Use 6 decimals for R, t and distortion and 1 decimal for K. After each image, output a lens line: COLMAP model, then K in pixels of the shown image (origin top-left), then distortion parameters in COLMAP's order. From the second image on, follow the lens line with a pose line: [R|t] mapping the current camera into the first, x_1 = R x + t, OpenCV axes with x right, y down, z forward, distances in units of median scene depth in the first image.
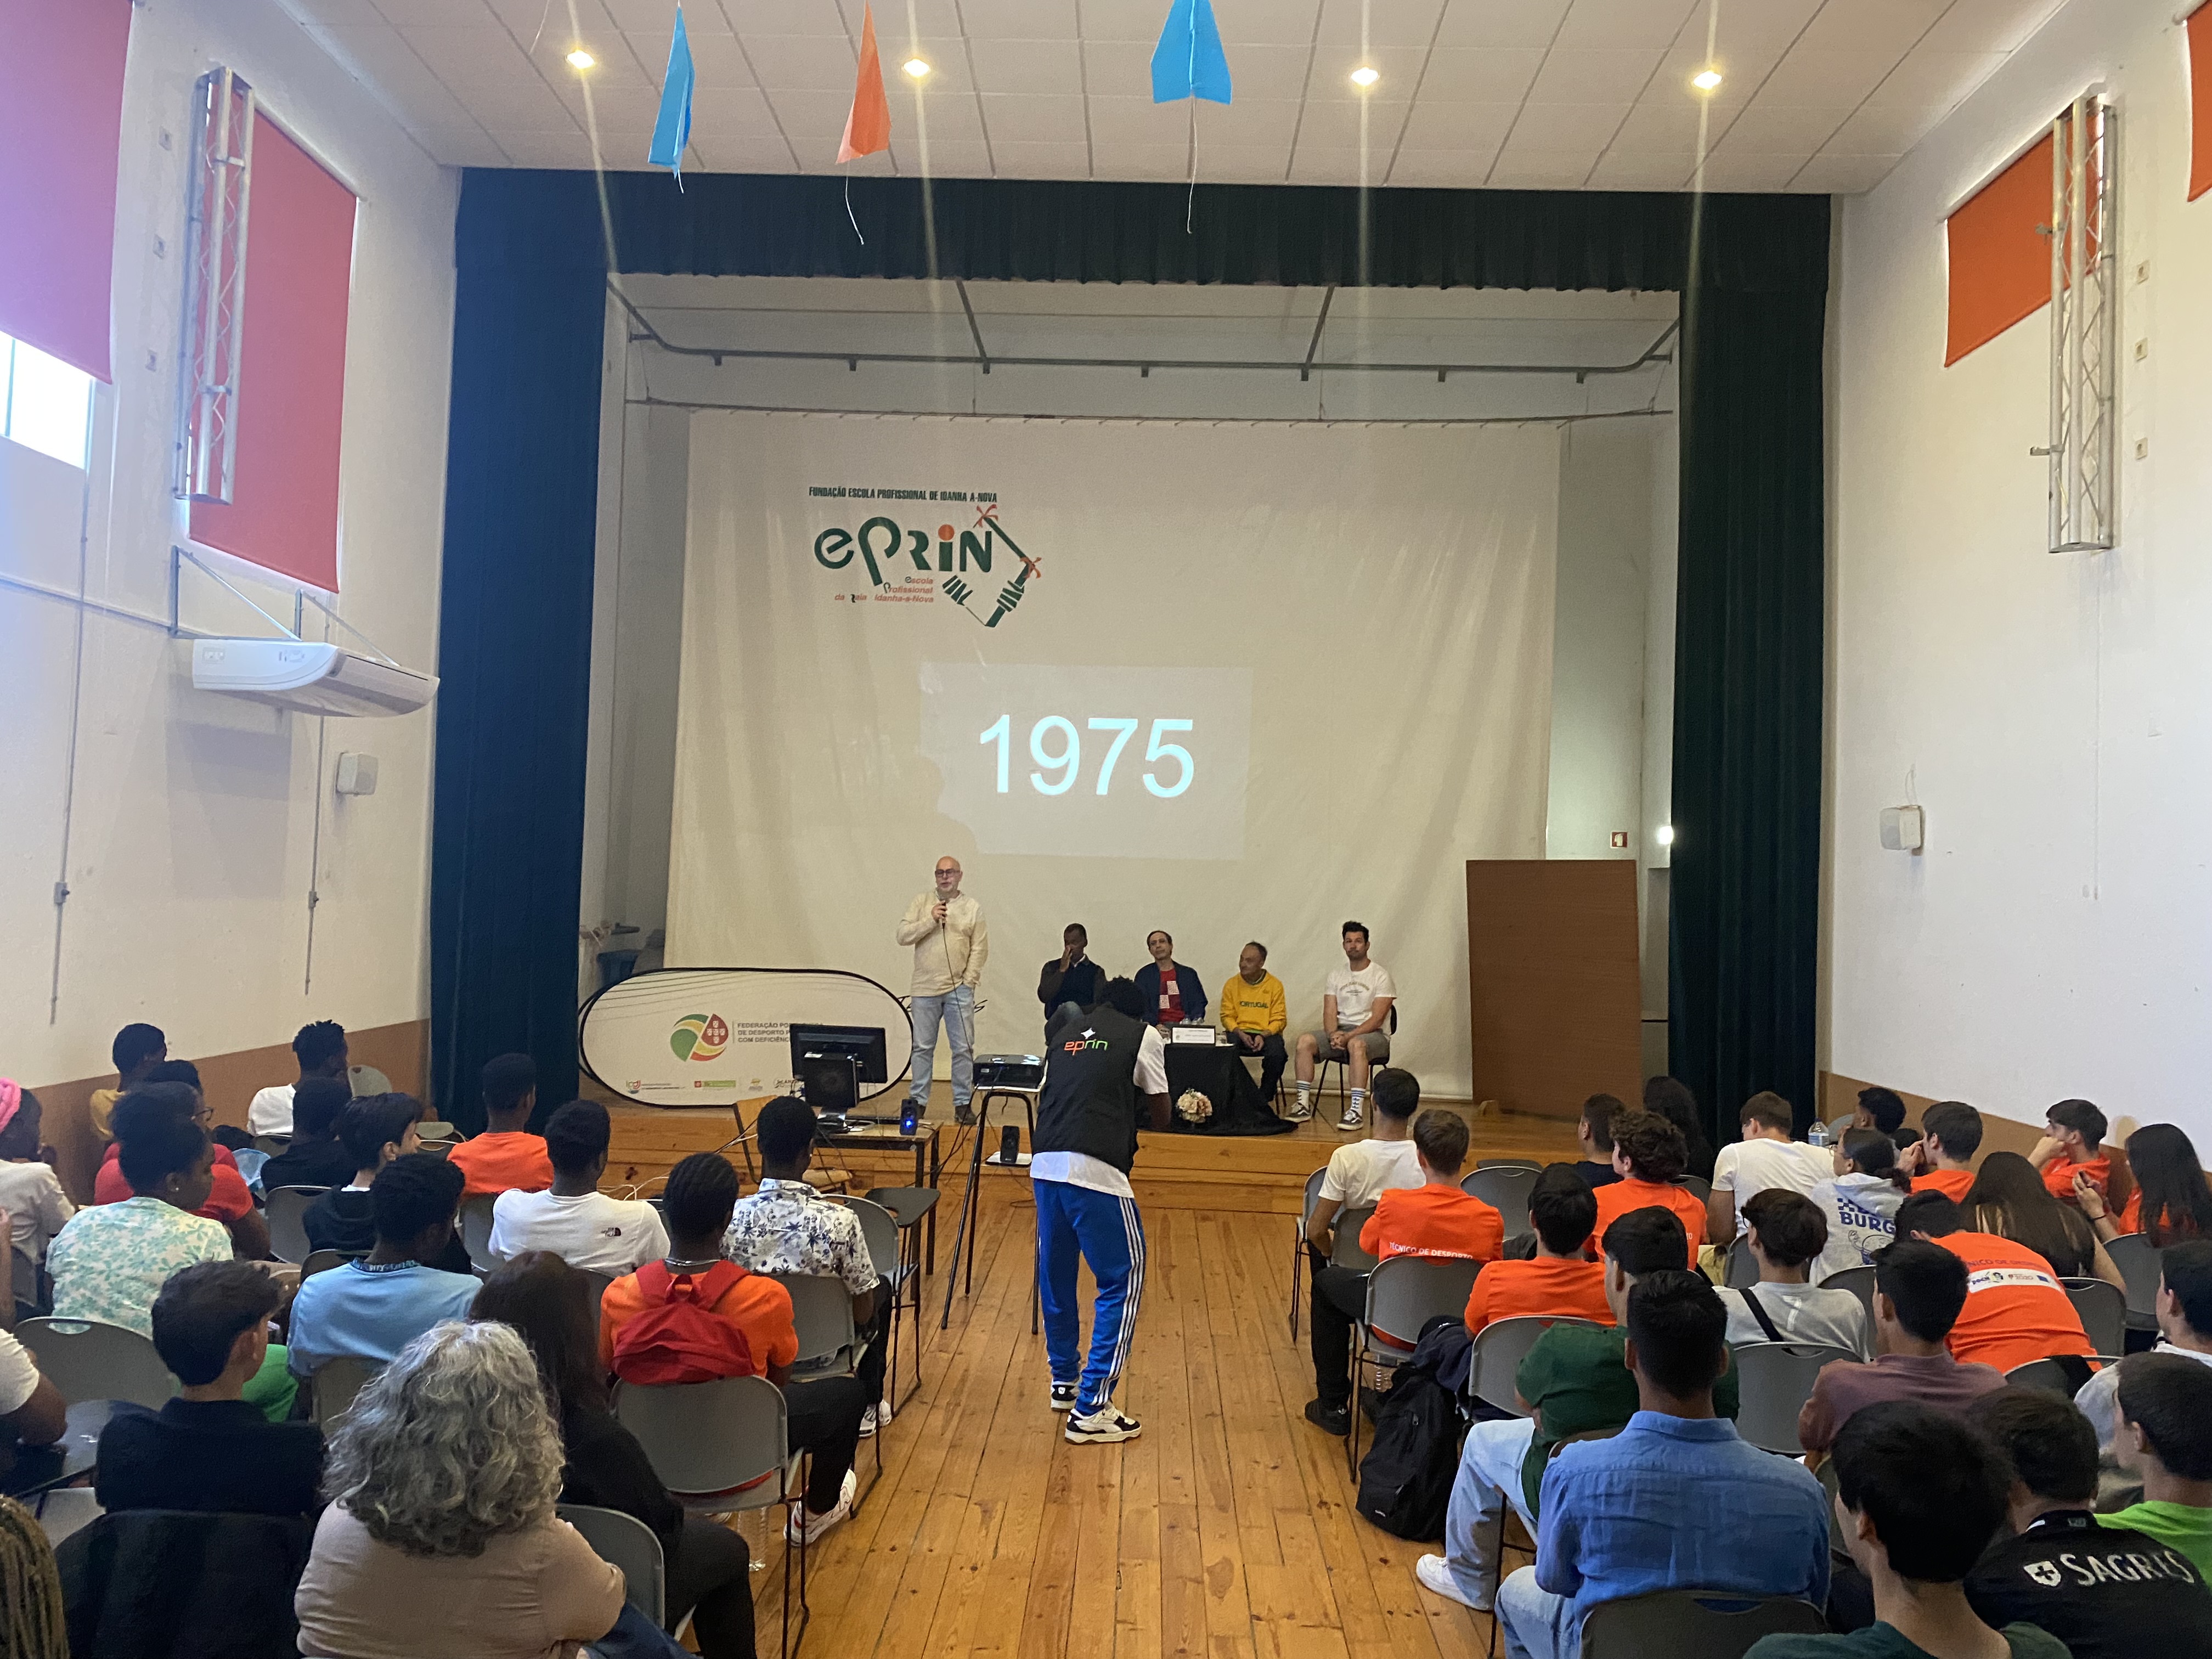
lens RADIAL K [[1689.6, 0, 1083.1], [0, 1689.6, 821.1], [0, 0, 1]] dist [0.047560, -0.054859]
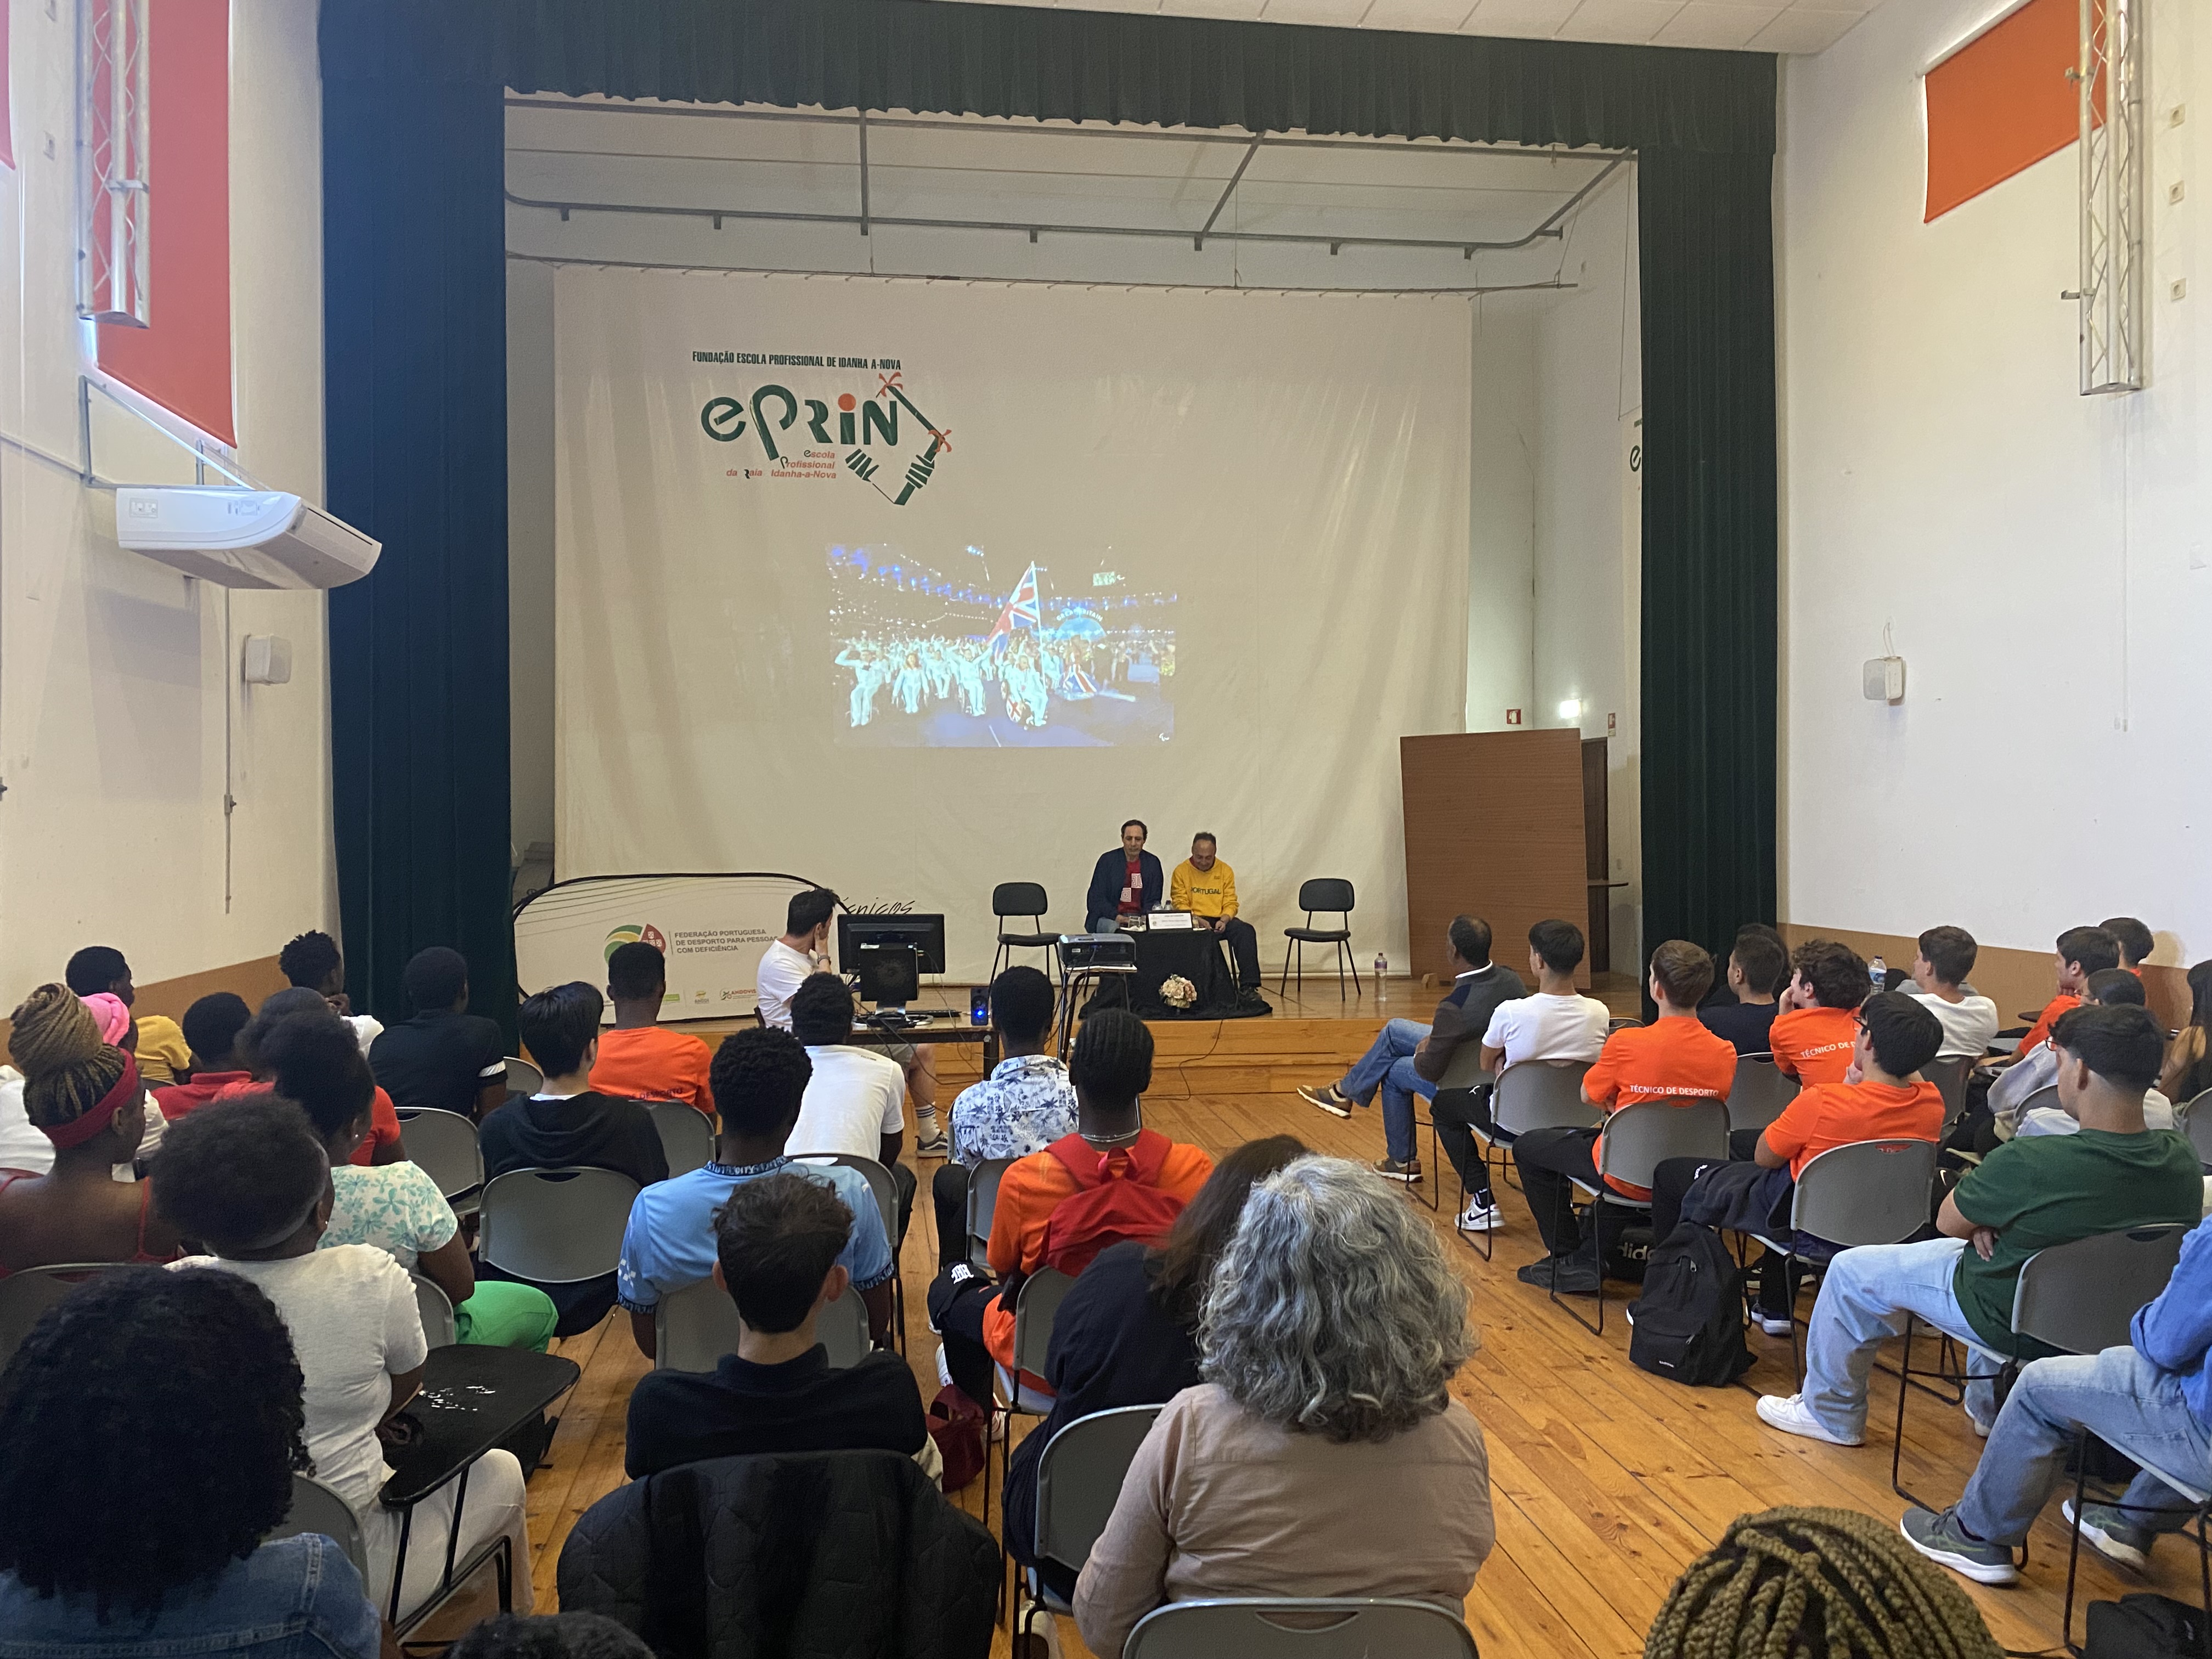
lens RADIAL K [[1689.0, 0, 1106.0], [0, 1689.0, 829.5], [0, 0, 1]] dist [0.034248, -0.039044]
pose [[0.983677, -0.038839, 0.175701, -0.156362], [0.029656, 0.998068, 0.054596, 0.023642], [-0.177482, -0.048494, 0.982928, 0.066723]]
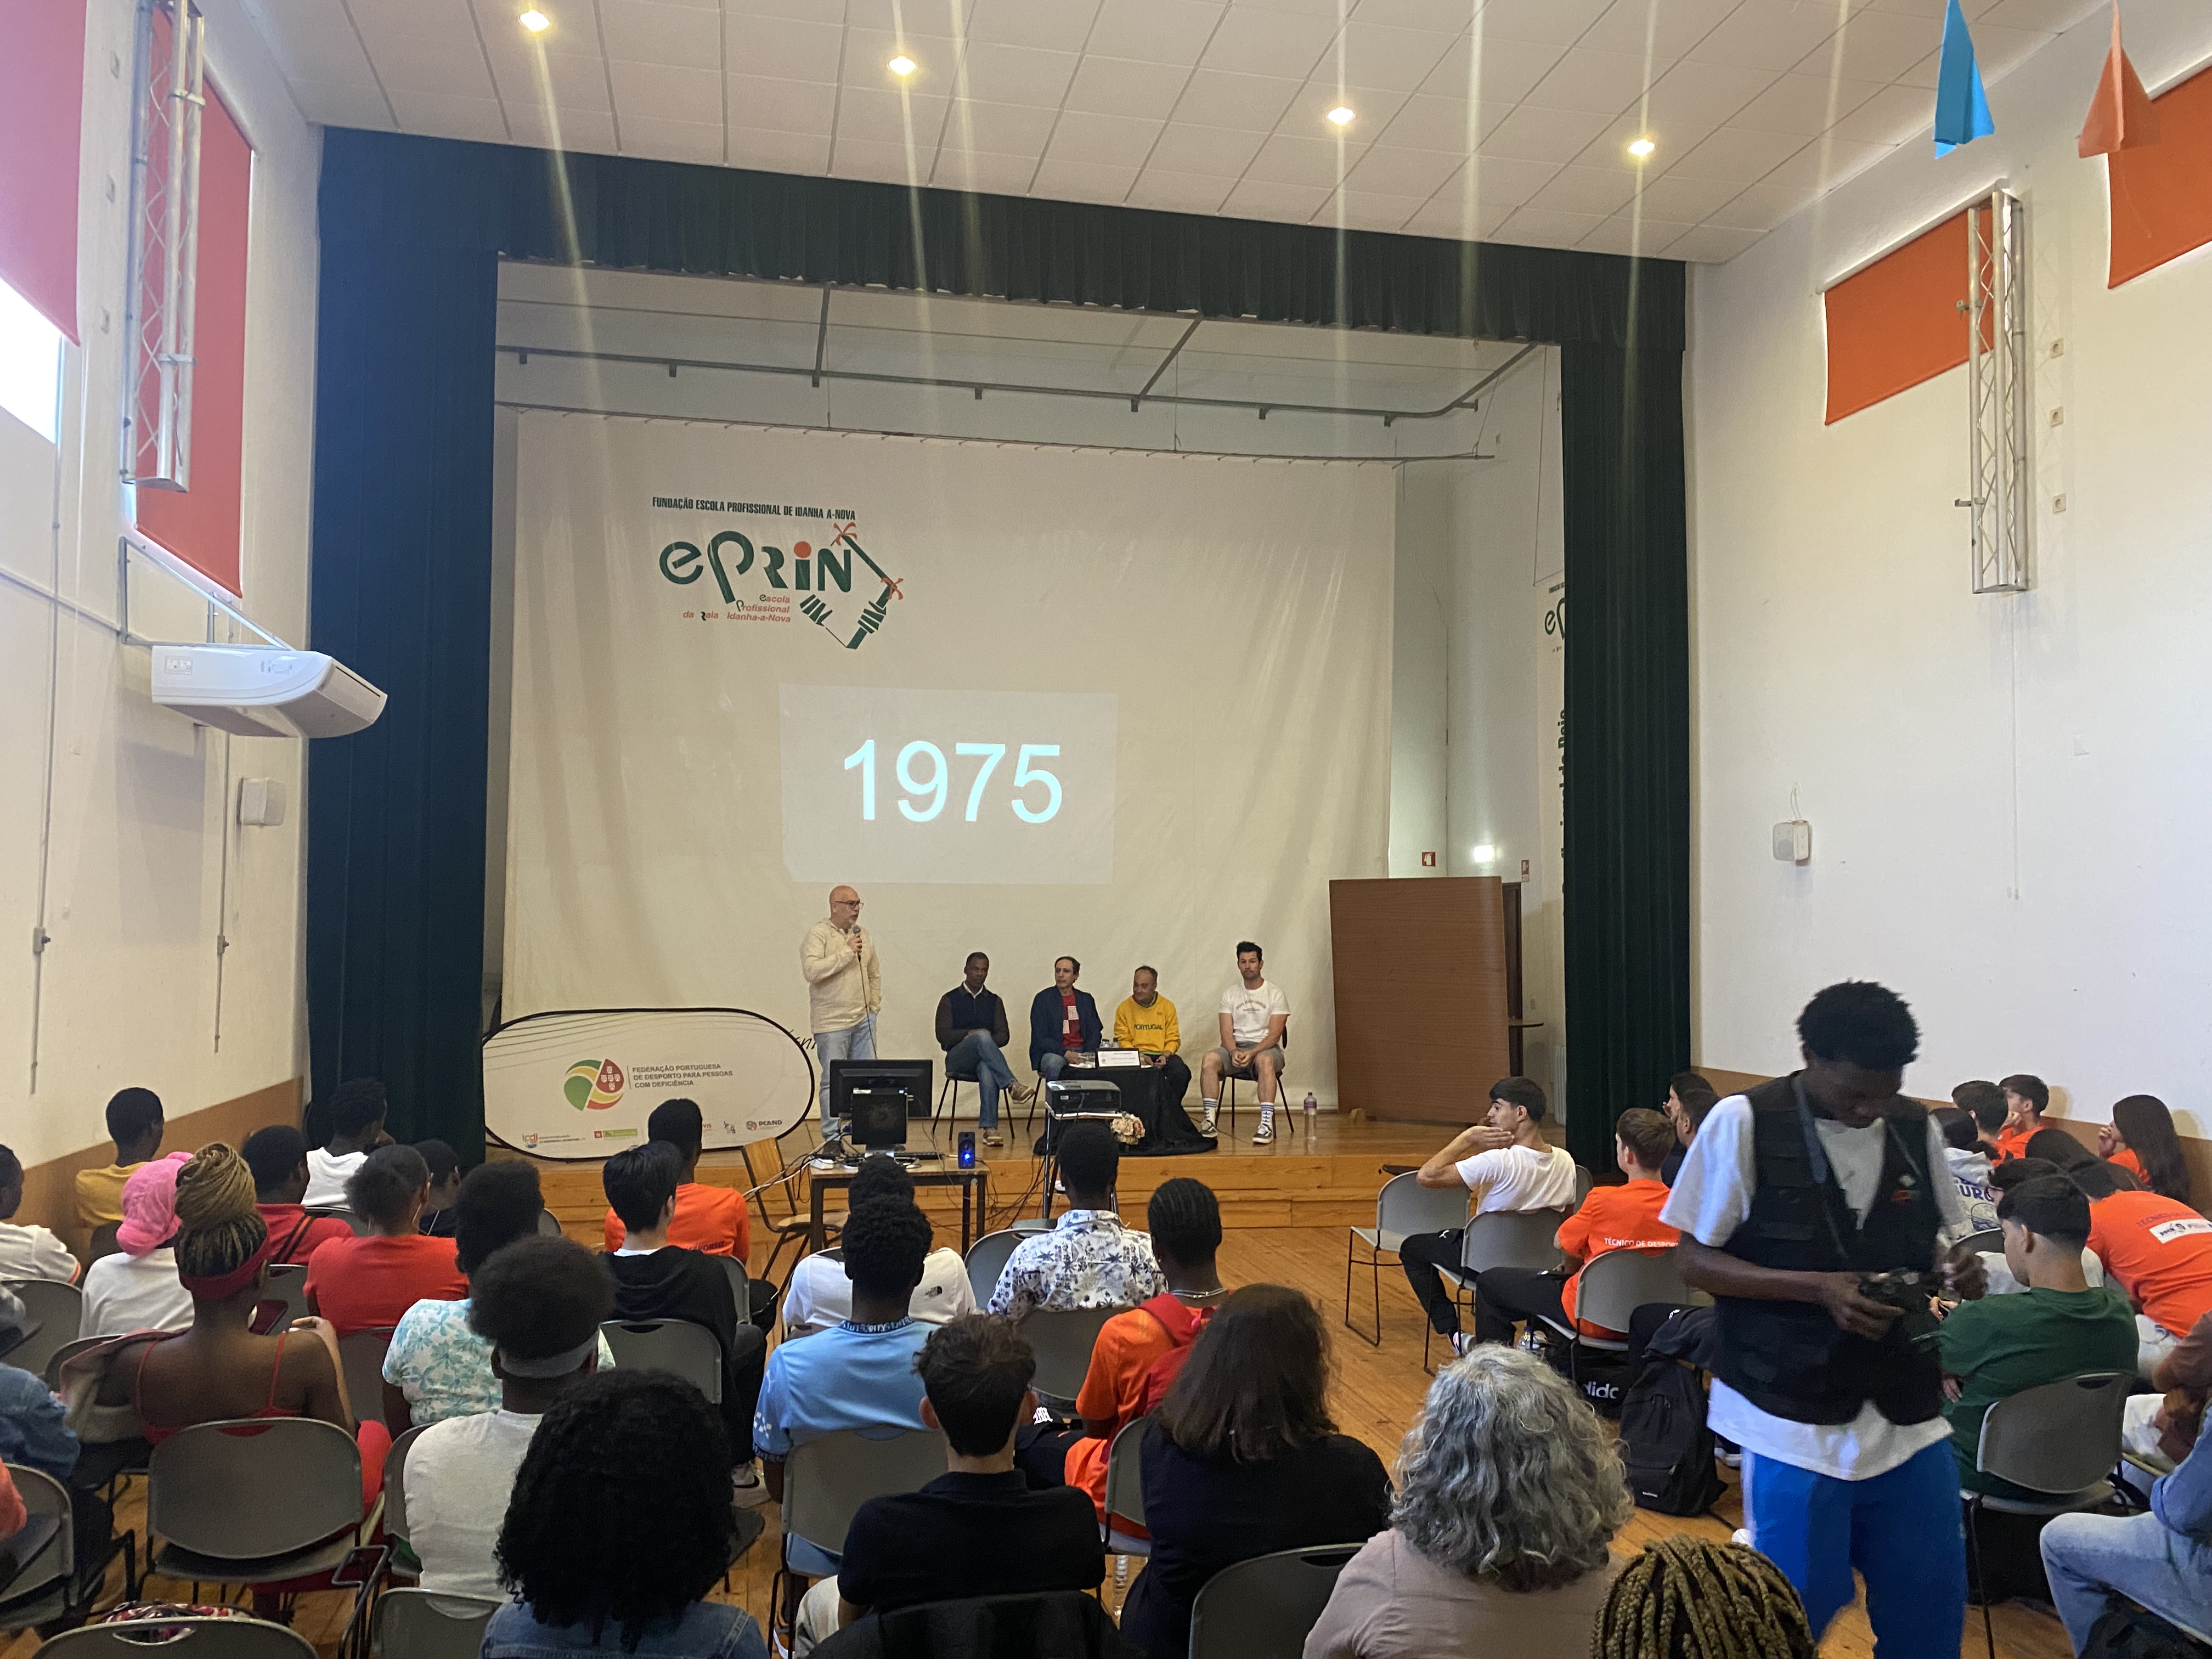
lens RADIAL K [[1689.3, 0, 1091.4], [0, 1689.3, 856.5], [0, 0, 1]] dist [0.044088, -0.053203]
pose [[0.970997, -0.014607, 0.238644, -0.211634], [0.014046, 0.999893, 0.004051, 0.003120], [-0.238678, -0.000581, 0.971099, 0.035630]]
